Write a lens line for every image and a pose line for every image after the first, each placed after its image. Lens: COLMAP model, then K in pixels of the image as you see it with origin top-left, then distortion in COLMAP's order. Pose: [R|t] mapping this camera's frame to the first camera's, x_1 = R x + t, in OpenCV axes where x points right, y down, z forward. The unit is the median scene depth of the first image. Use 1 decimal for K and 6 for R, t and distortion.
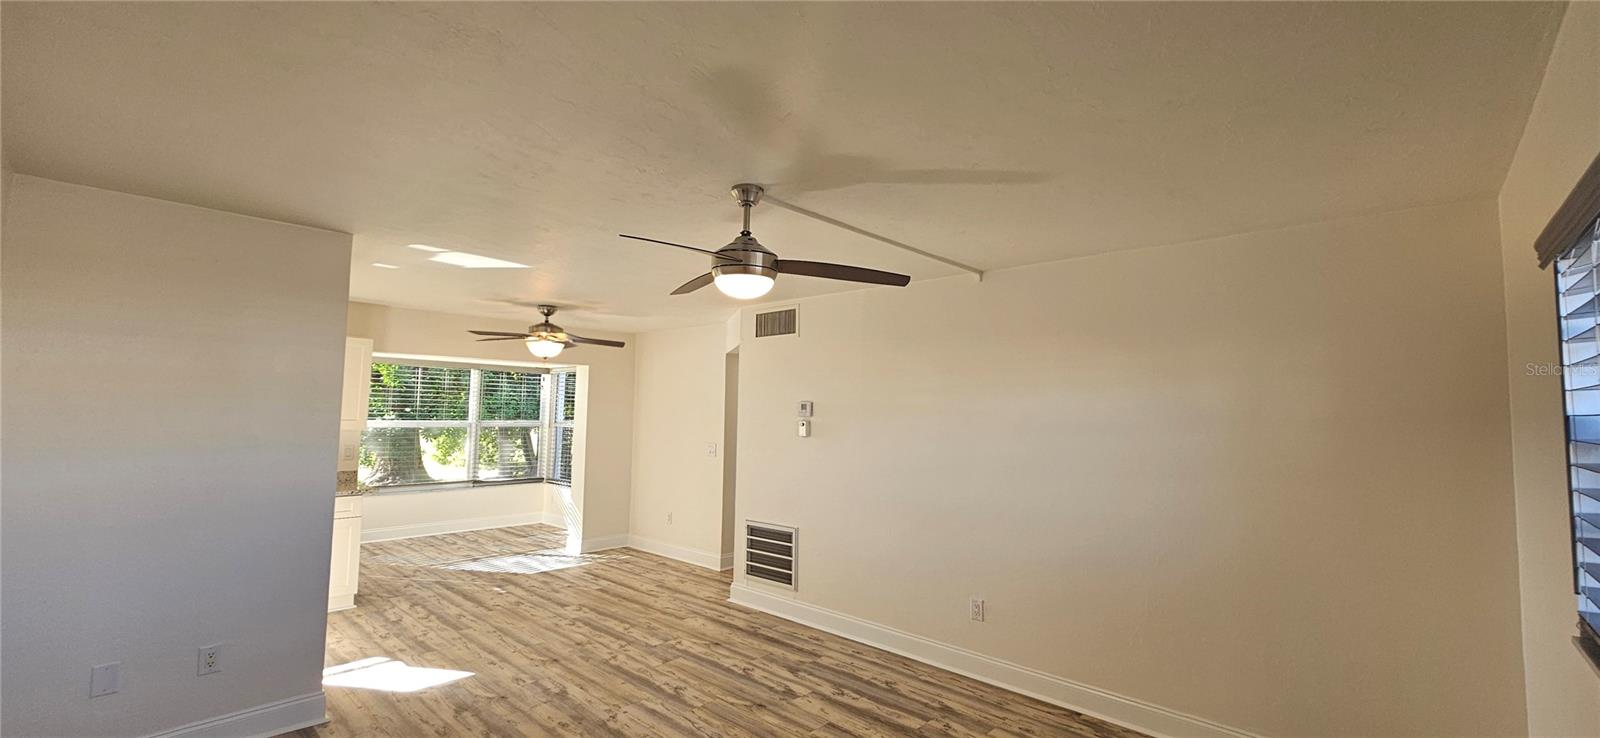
lens RADIAL K [[655.8, 0, 801.5], [0, 655.8, 368.3], [0, 0, 1]] dist [0.002650, 0.000831]
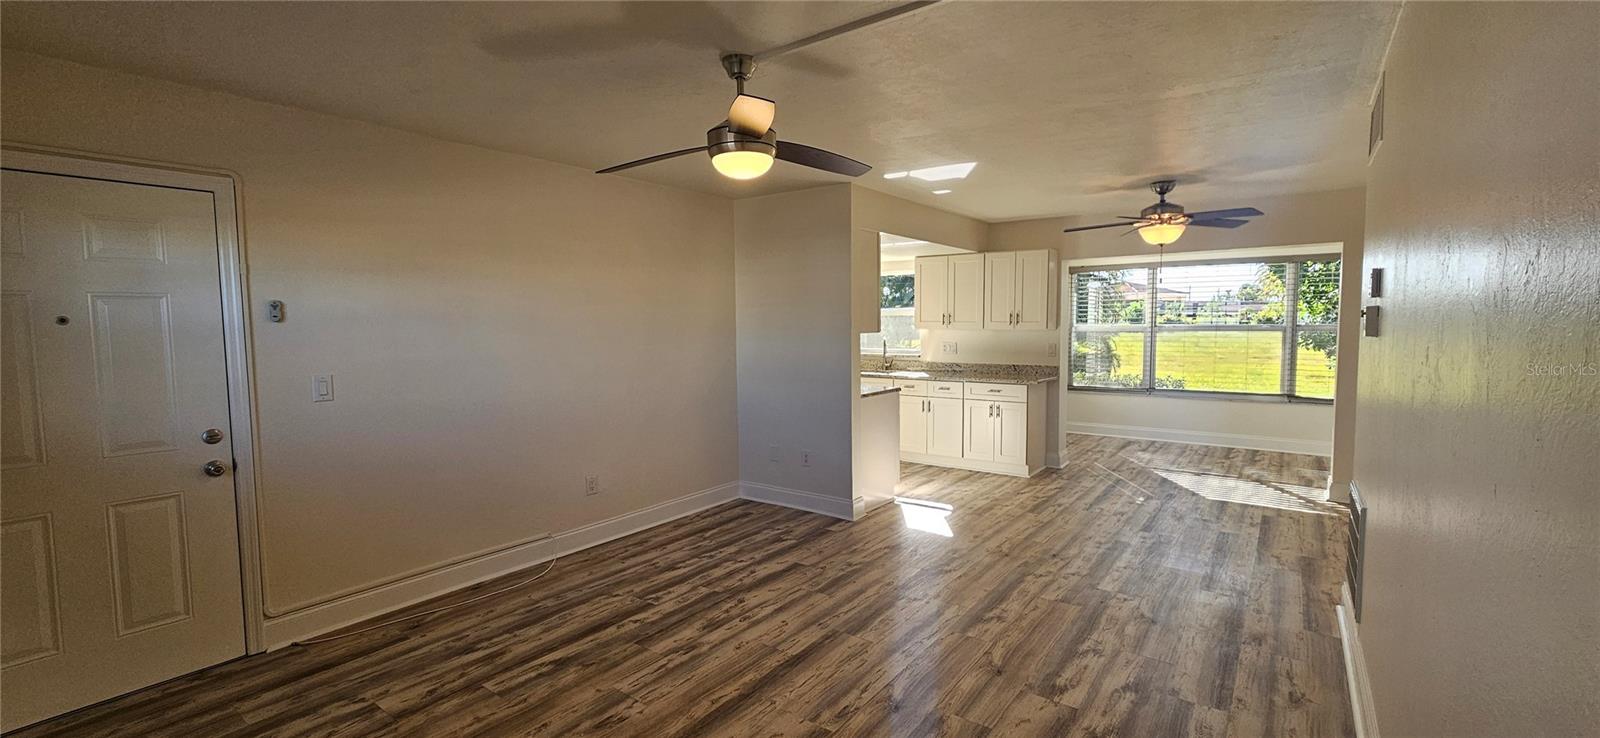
lens RADIAL K [[655.8, 0, 805.4], [0, 655.8, 362.2], [0, 0, 1]] dist [0.002650, 0.000831]
pose [[0.104451, 0.043679, -0.993570, 0.496362], [0.076763, 0.995701, 0.051843, 0.066599], [0.991563, -0.081684, 0.100649, 0.535769]]
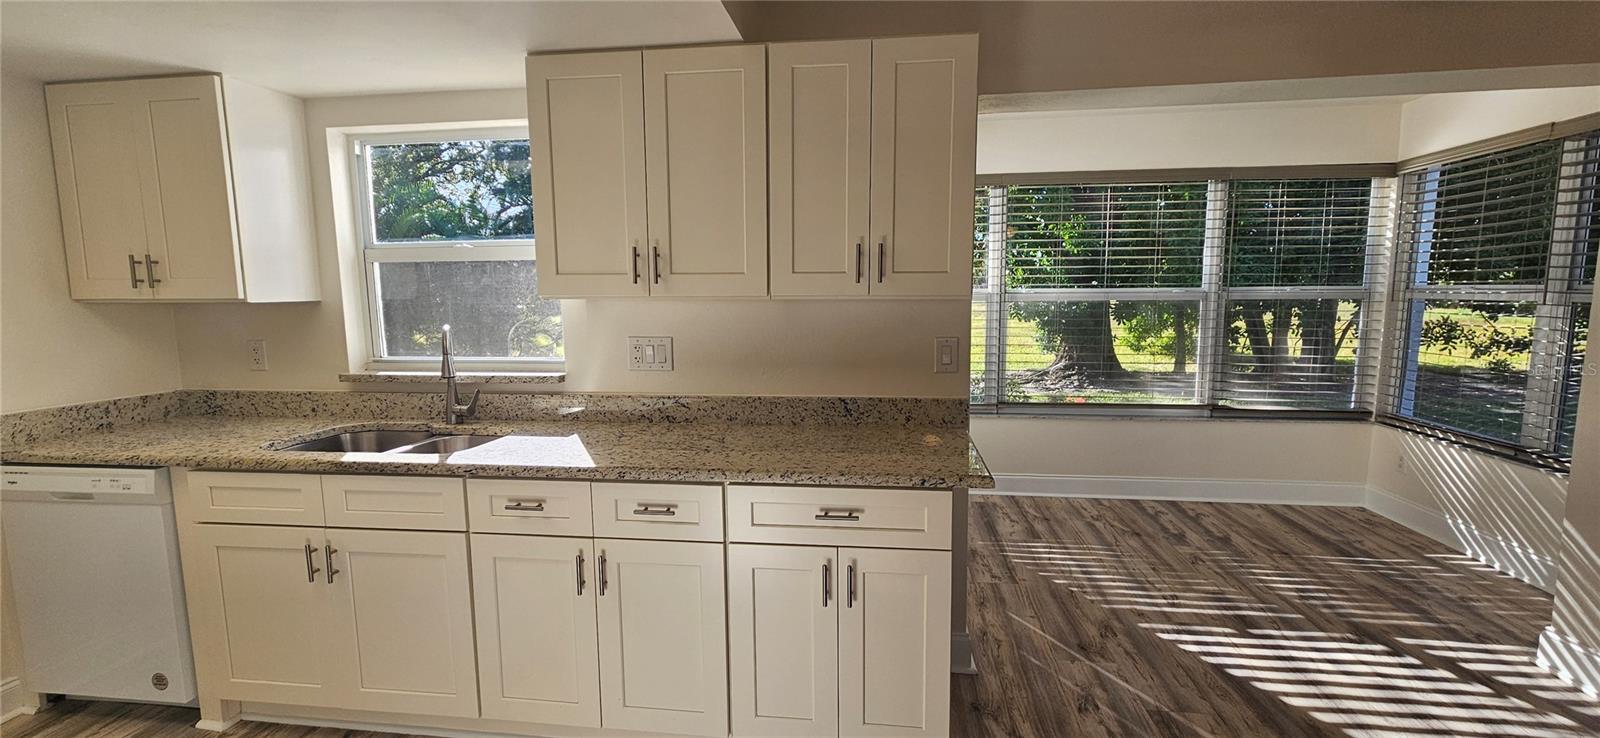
lens RADIAL K [[655.8, 0, 802.8], [0, 655.8, 366.0], [0, 0, 1]] dist [0.002650, 0.000831]
pose [[0.573048, 0.071924, -0.816360, -0.480683], [0.073121, 0.987681, 0.138345, 0.085110], [0.816254, -0.138971, 0.560729, 0.825097]]
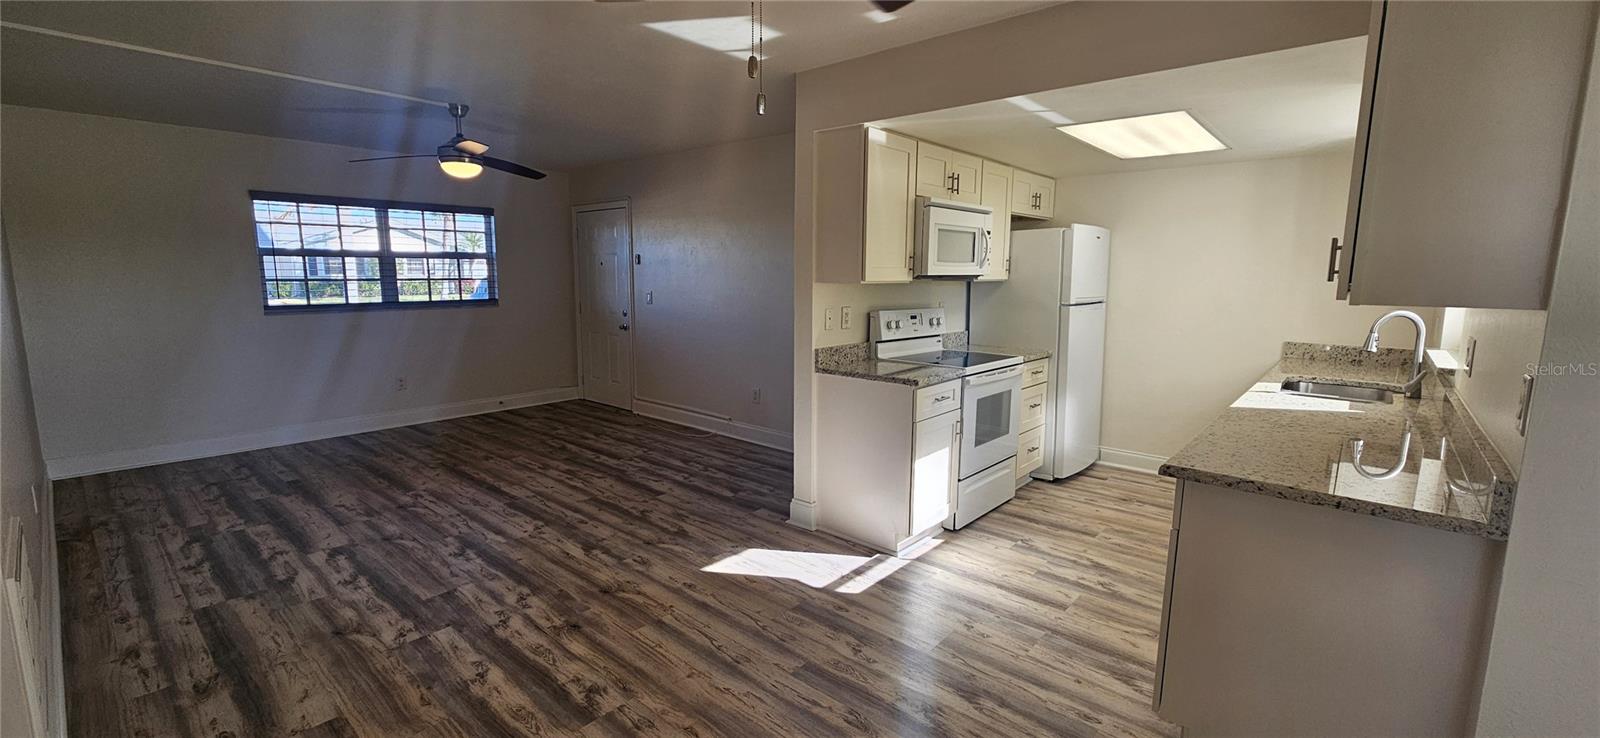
lens RADIAL K [[655.8, 0, 798.7], [0, 655.8, 365.9], [0, 0, 1]] dist [0.002650, 0.000831]
pose [[-0.999435, -0.017853, -0.028489, -0.485876], [-0.020004, 0.996822, 0.077114, 0.119331], [0.027022, 0.077640, -0.996615, 1.474323]]
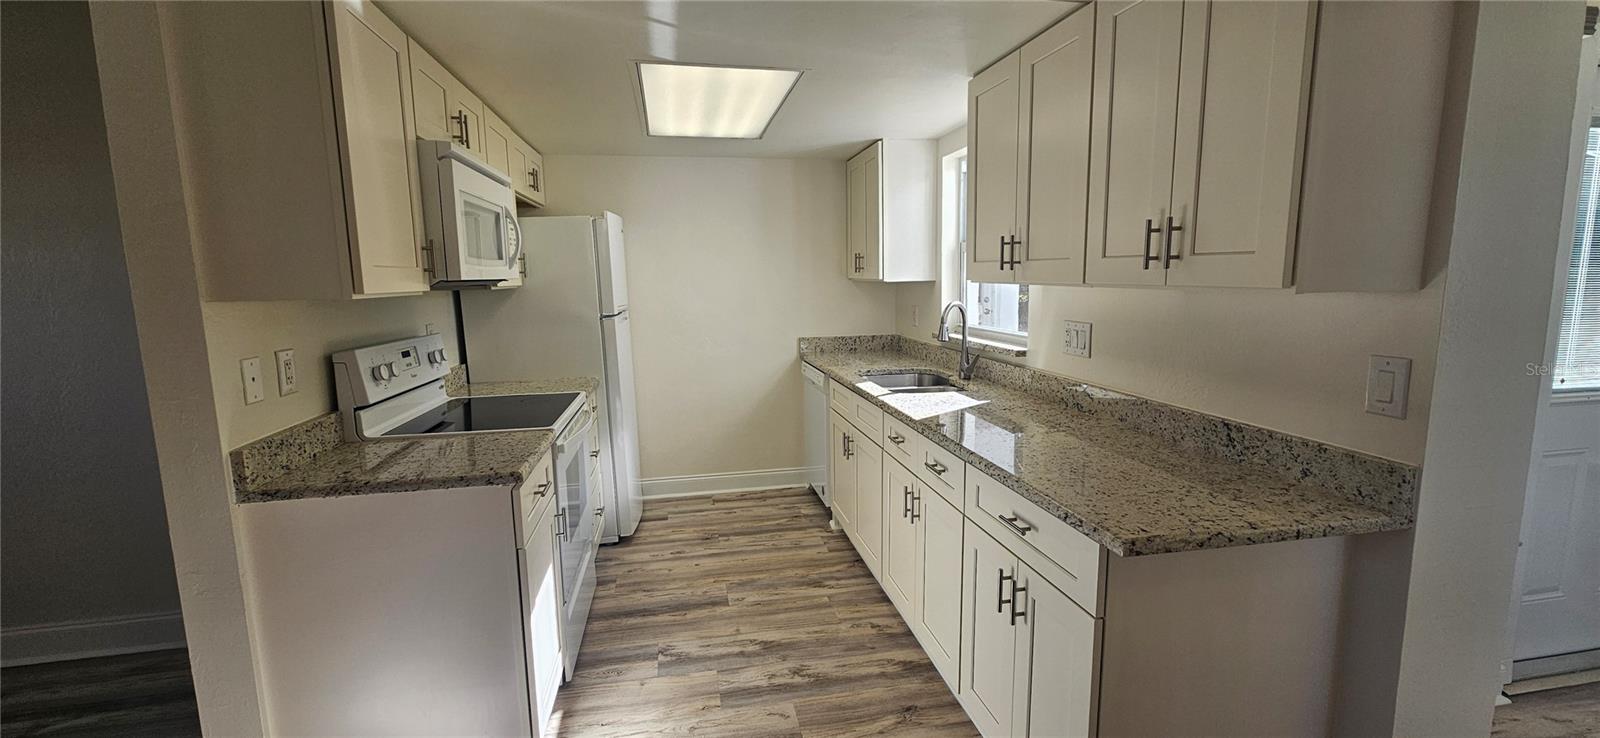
lens RADIAL K [[655.8, 0, 806.6], [0, 655.8, 365.3], [0, 0, 1]] dist [0.002650, 0.000831]
pose [[-0.588169, 0.103731, -0.802058, -0.434860], [0.060262, 0.994604, 0.084442, 0.103347], [0.806490, 0.001332, -0.591246, 1.154713]]
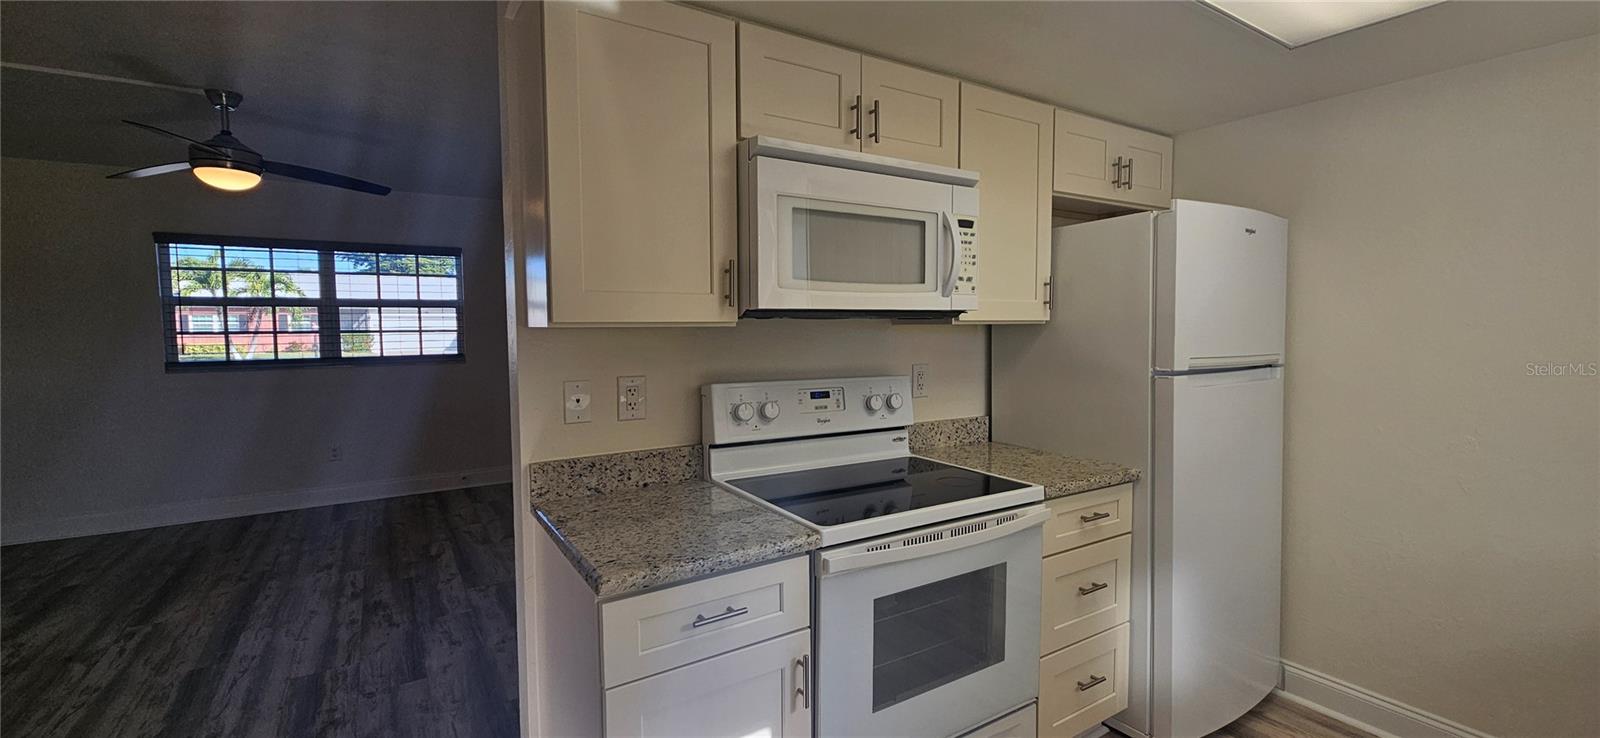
lens RADIAL K [[655.8, 0, 800.7], [0, 655.8, 365.0], [0, 0, 1]] dist [0.002650, 0.000831]
pose [[-0.967137, -0.027365, 0.252780, -0.763210], [-0.027557, 0.999616, 0.002783, 0.097685], [-0.252760, -0.004274, -0.967520, 1.036056]]
